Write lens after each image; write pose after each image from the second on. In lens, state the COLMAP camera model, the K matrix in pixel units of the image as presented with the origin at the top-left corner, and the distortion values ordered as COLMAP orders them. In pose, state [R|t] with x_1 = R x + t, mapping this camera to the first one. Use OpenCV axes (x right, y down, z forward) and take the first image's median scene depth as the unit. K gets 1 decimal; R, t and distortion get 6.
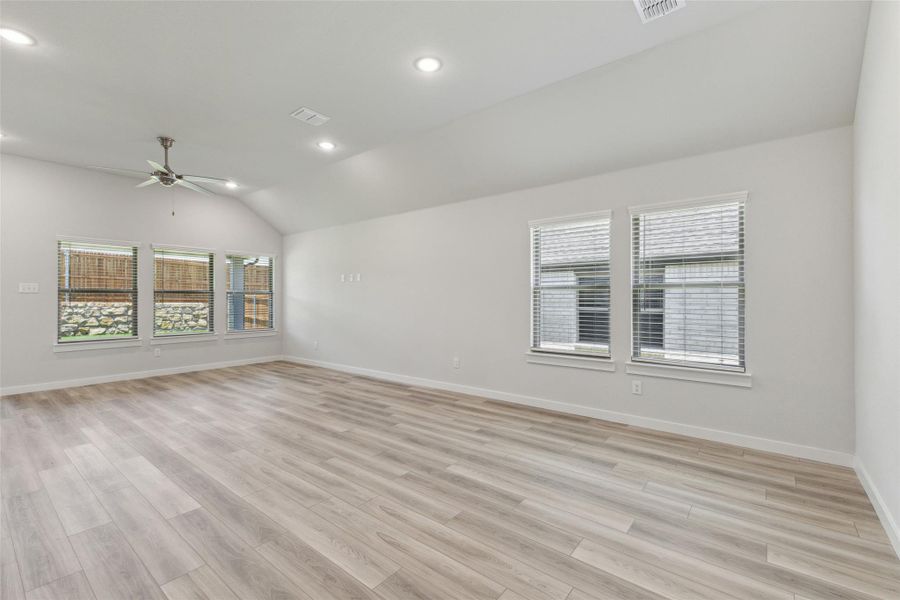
lens RADIAL K [[375.3, 0, 450.4], [0, 375.3, 297.9], [0, 0, 1]] dist [-0.000888, -0.000457]
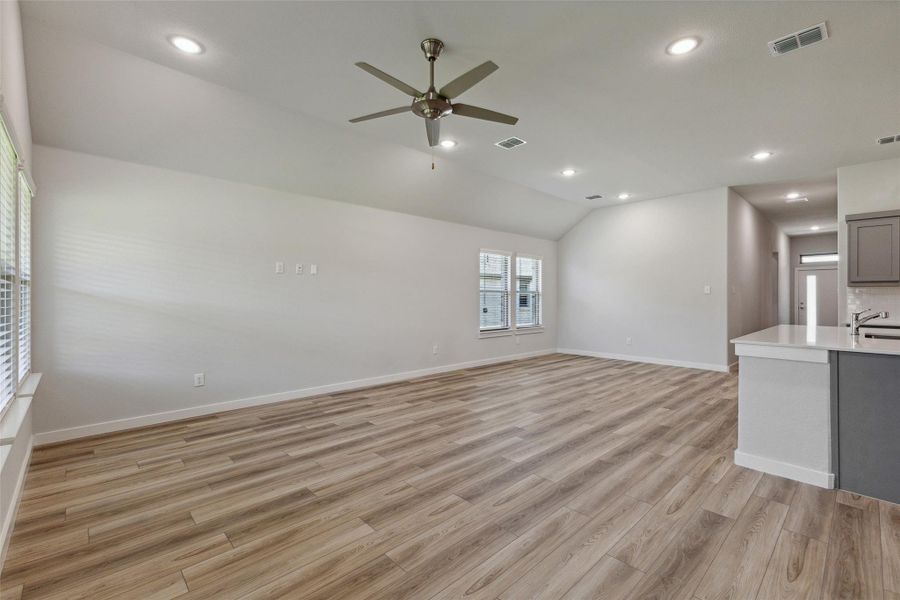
lens RADIAL K [[375.3, 0, 450.4], [0, 375.3, 297.9], [0, 0, 1]] dist [-0.000888, -0.000457]
pose [[0.173862, -0.000535, 0.984770, -0.420848], [-0.006076, 0.999980, 0.001616, 0.000335], [-0.984751, -0.006265, 0.173855, 0.264592]]
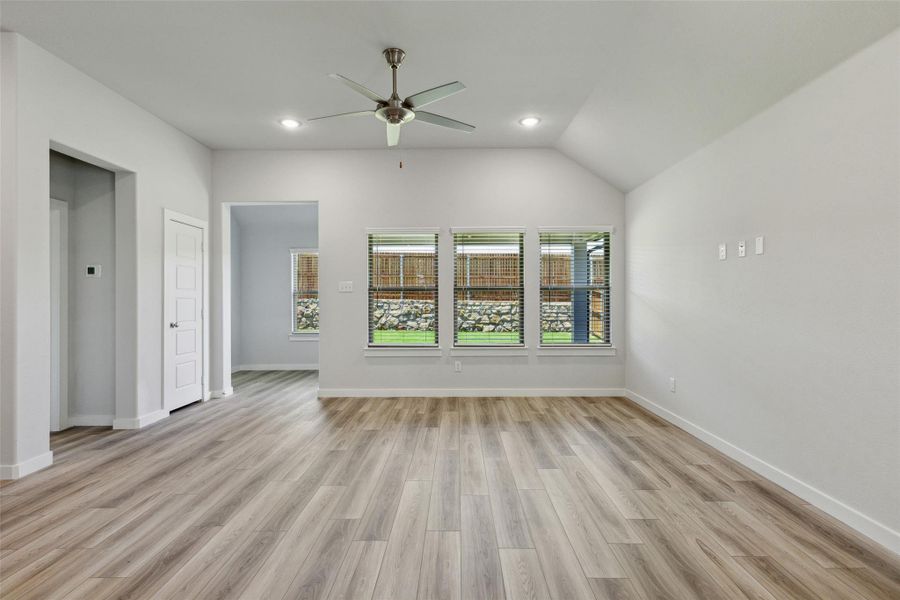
lens RADIAL K [[436.1, 0, 456.0], [0, 436.1, 299.6], [0, 0, 1]] dist [-0.001190, -0.000499]
pose [[0.607230, 0.000392, -0.794526, -0.028083], [0.006998, 0.999958, 0.005842, 0.000530], [0.794495, -0.009107, 0.607202, 0.192439]]
